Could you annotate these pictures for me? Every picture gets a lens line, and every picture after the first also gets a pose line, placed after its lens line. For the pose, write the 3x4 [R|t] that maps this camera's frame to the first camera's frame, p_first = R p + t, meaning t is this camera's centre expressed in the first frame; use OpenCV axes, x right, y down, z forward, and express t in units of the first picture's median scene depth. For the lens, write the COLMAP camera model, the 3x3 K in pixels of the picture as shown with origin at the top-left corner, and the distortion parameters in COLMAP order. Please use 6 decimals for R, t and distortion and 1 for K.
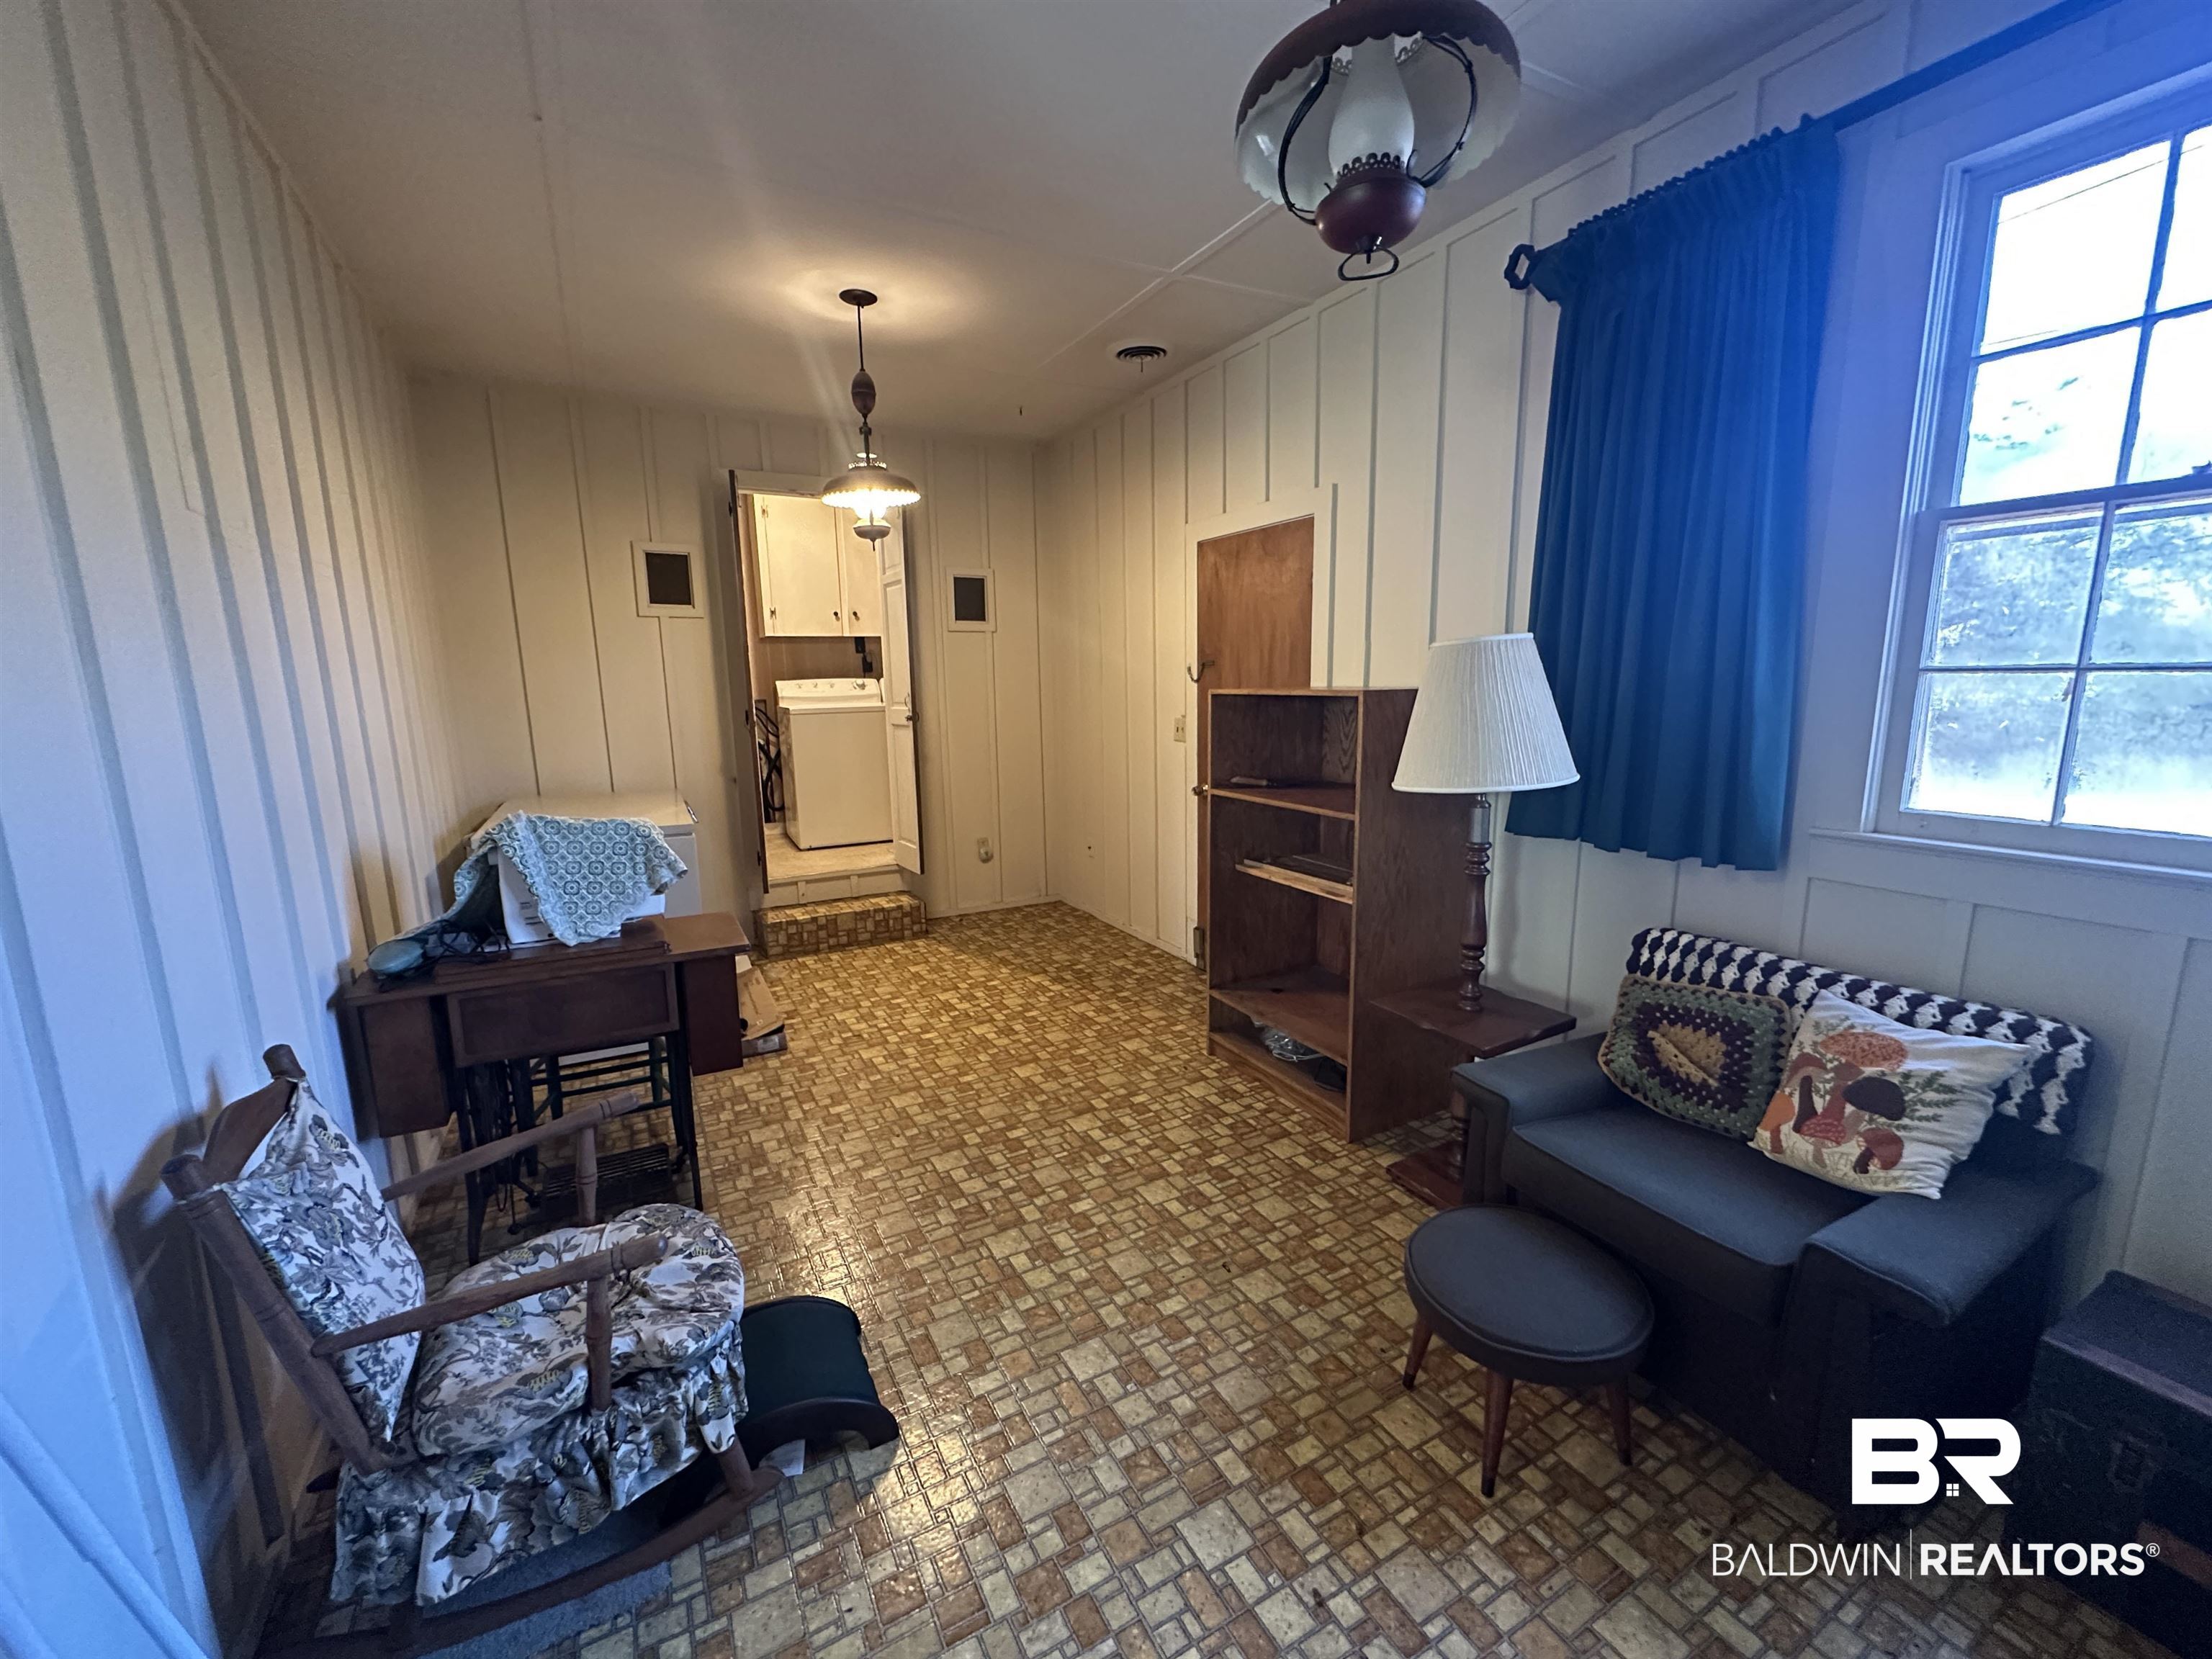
lens RADIAL K [[884.2, 0, 1106.0], [0, 884.2, 829.5], [0, 0, 1]] dist [0.002337, -0.000013]
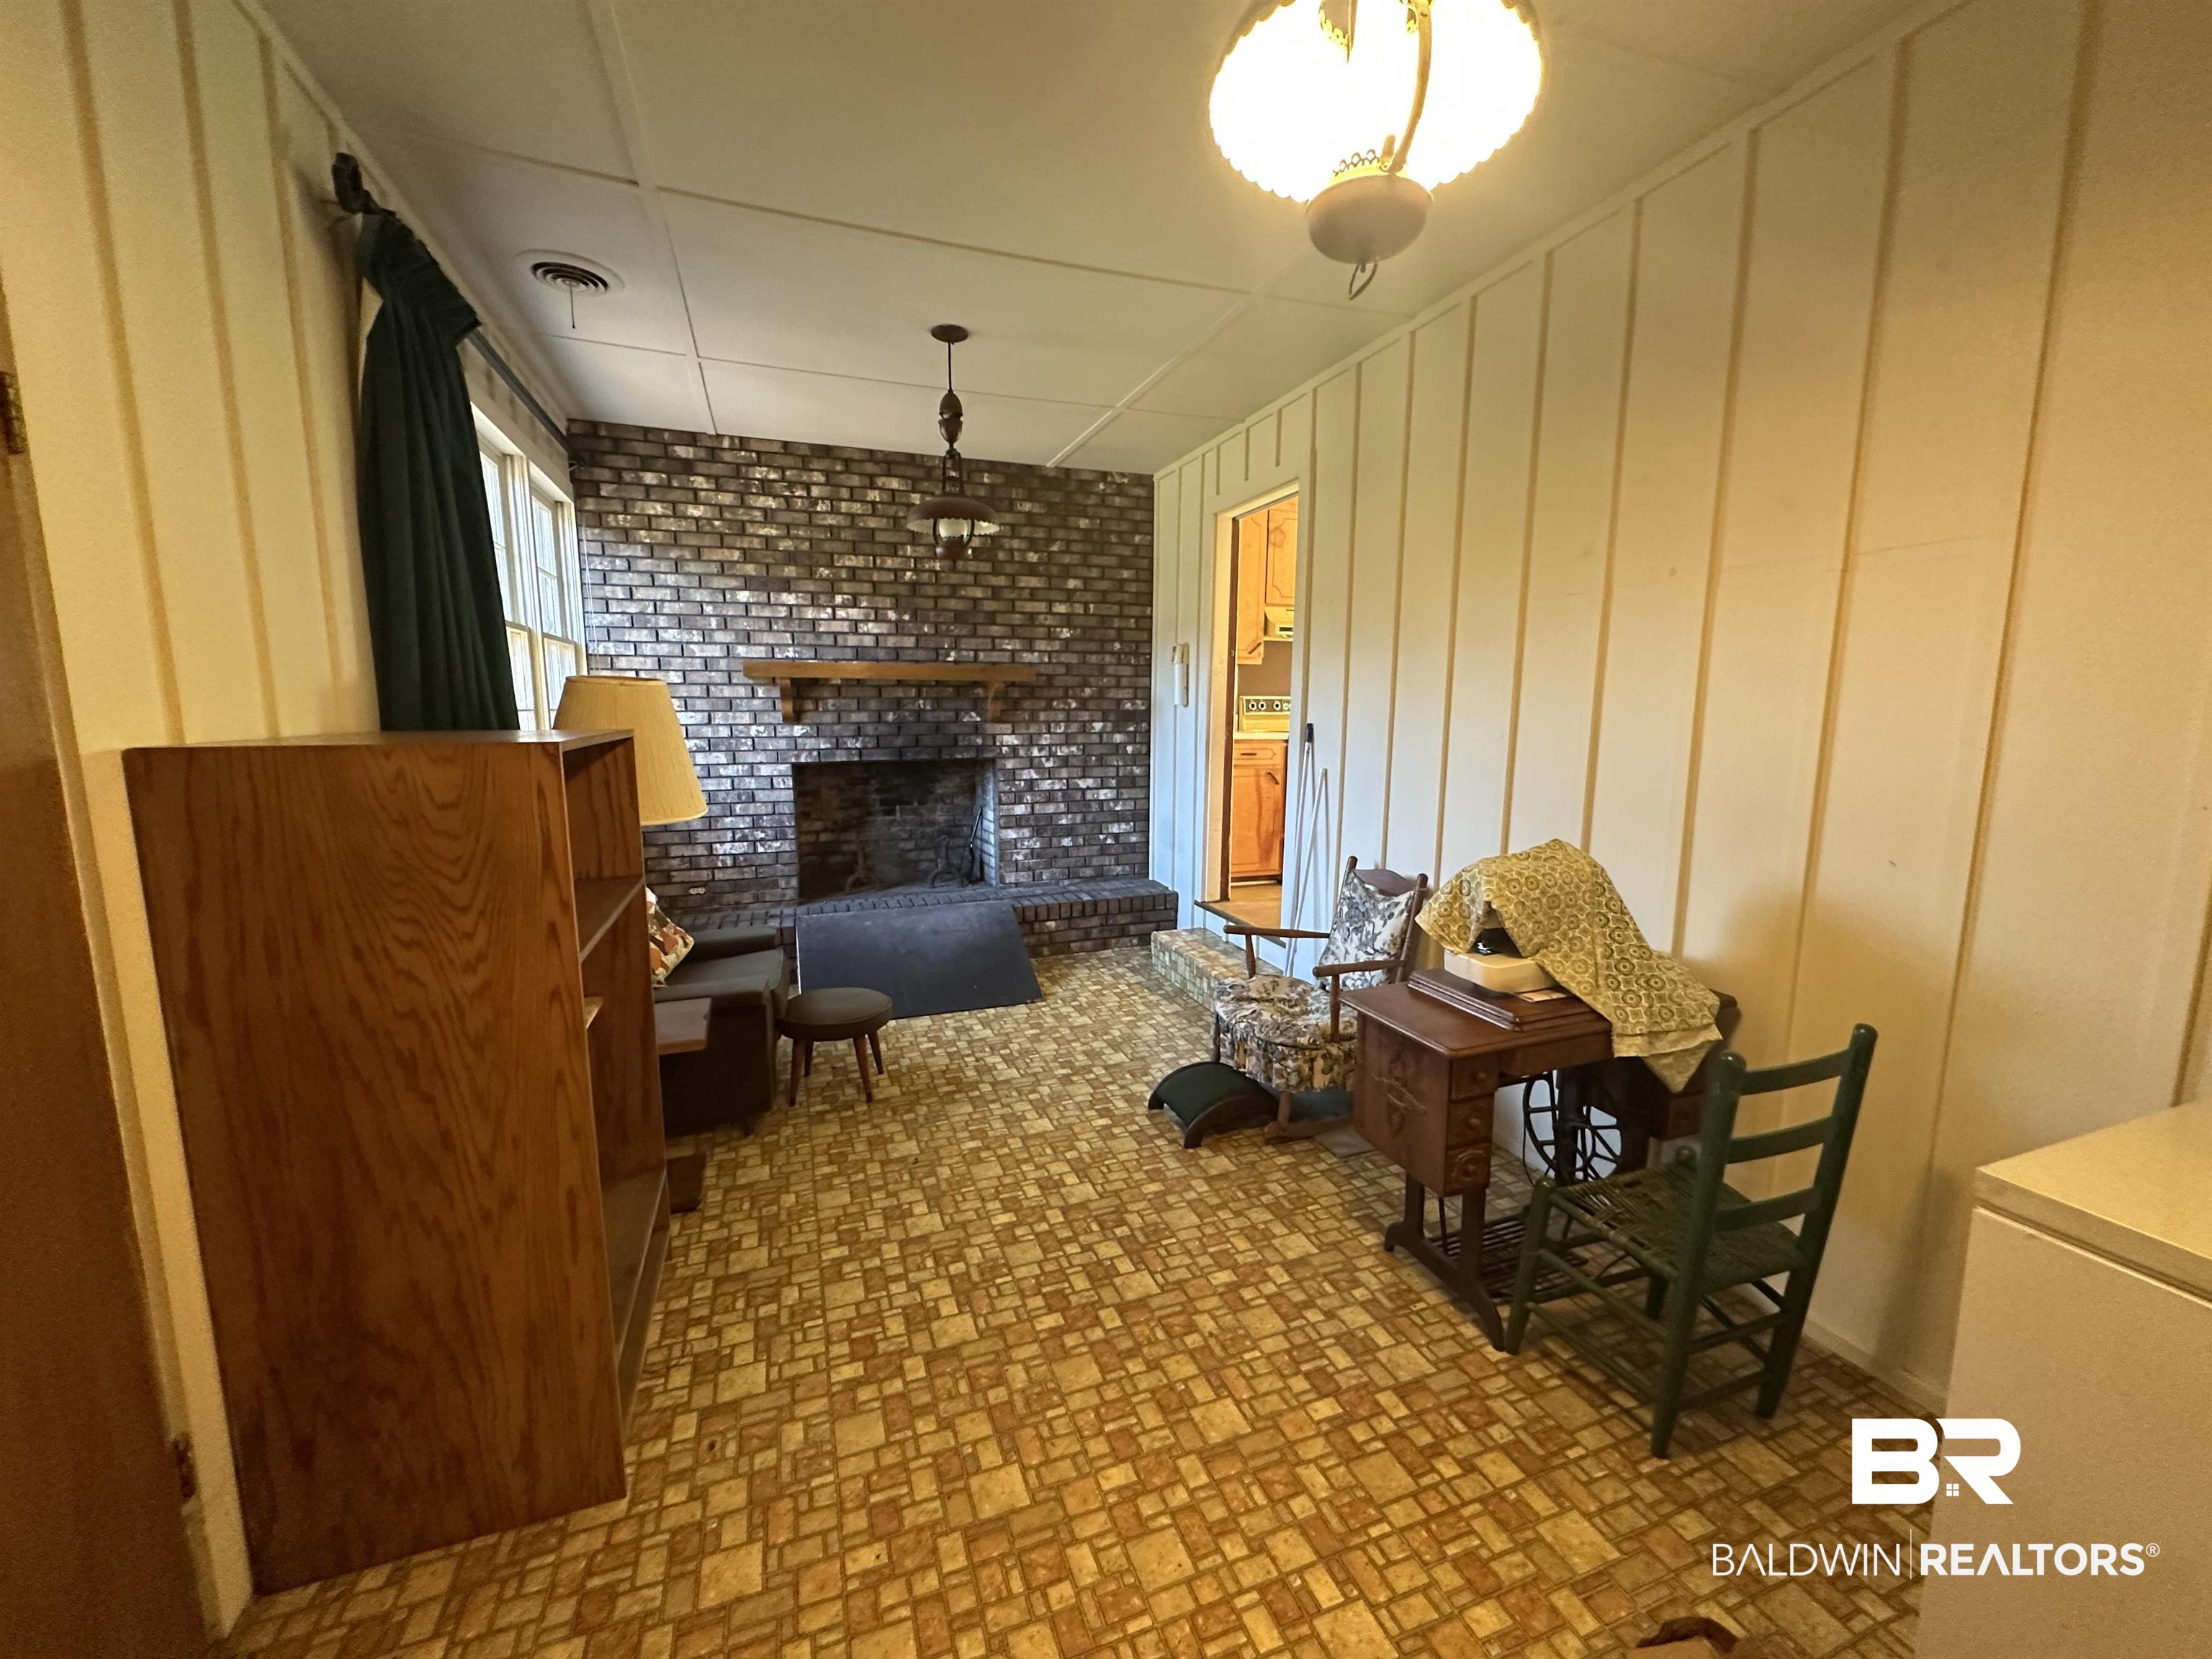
lens RADIAL K [[884.2, 0, 1106.0], [0, 884.2, 829.5], [0, 0, 1]] dist [0.002337, -0.000013]
pose [[-0.988522, -0.010374, 0.150719, -0.283660], [0.036455, 0.951778, 0.304612, -0.305208], [-0.146611, 0.306611, -0.940476, 1.743252]]
